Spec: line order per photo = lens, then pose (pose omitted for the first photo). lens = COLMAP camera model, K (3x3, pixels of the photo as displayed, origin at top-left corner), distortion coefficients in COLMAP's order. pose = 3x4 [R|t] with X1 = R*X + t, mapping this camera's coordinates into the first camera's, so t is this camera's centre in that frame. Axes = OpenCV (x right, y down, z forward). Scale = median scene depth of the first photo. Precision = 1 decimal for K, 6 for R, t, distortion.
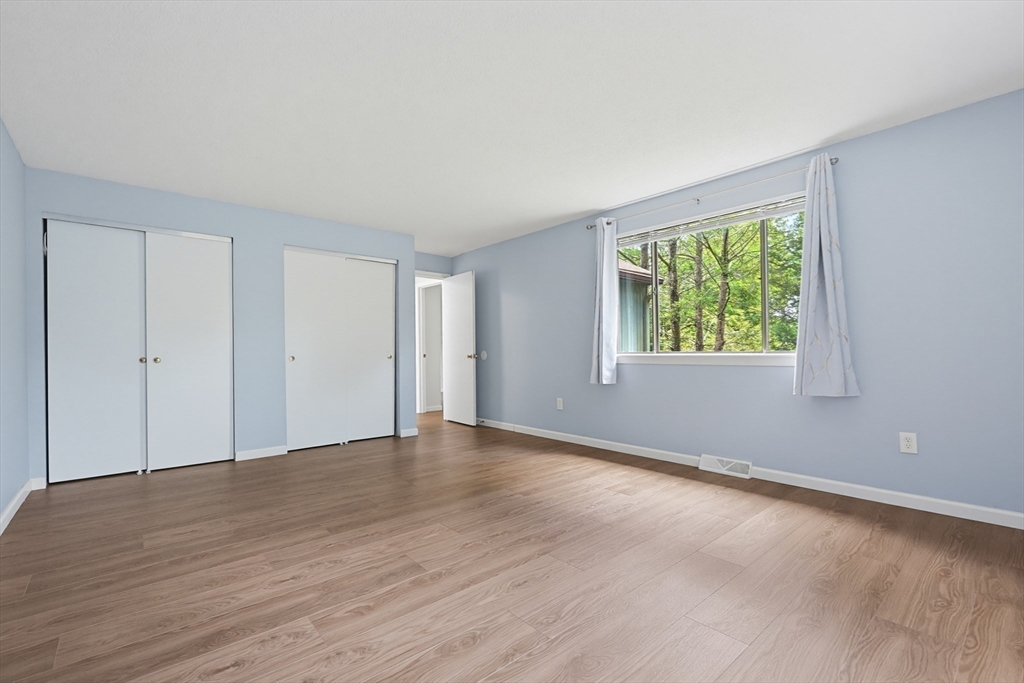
lens RADIAL K [[441.2, 0, 516.7], [0, 441.2, 351.6], [0, 0, 1]] dist [-0.001064, -0.000243]
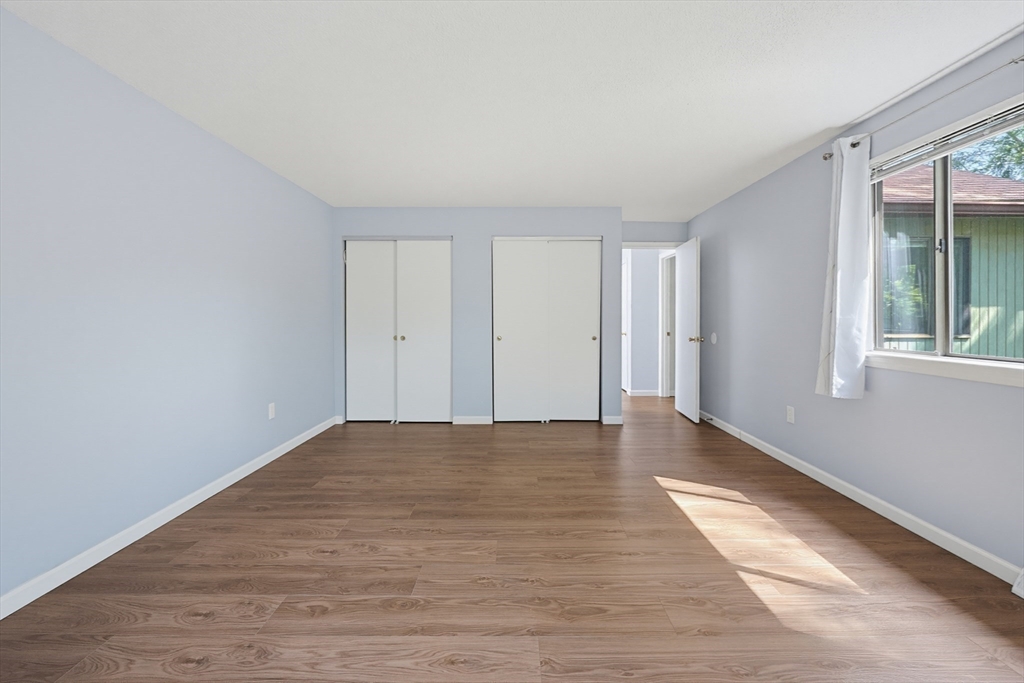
lens RADIAL K [[441.2, 0, 516.6], [0, 441.2, 318.5], [0, 0, 1]] dist [-0.001064, -0.000243]
pose [[0.758437, 0.005928, -0.651720, 0.298352], [-0.006863, 0.999976, 0.001108, -0.043404], [0.651711, 0.003633, 0.758459, 0.235151]]
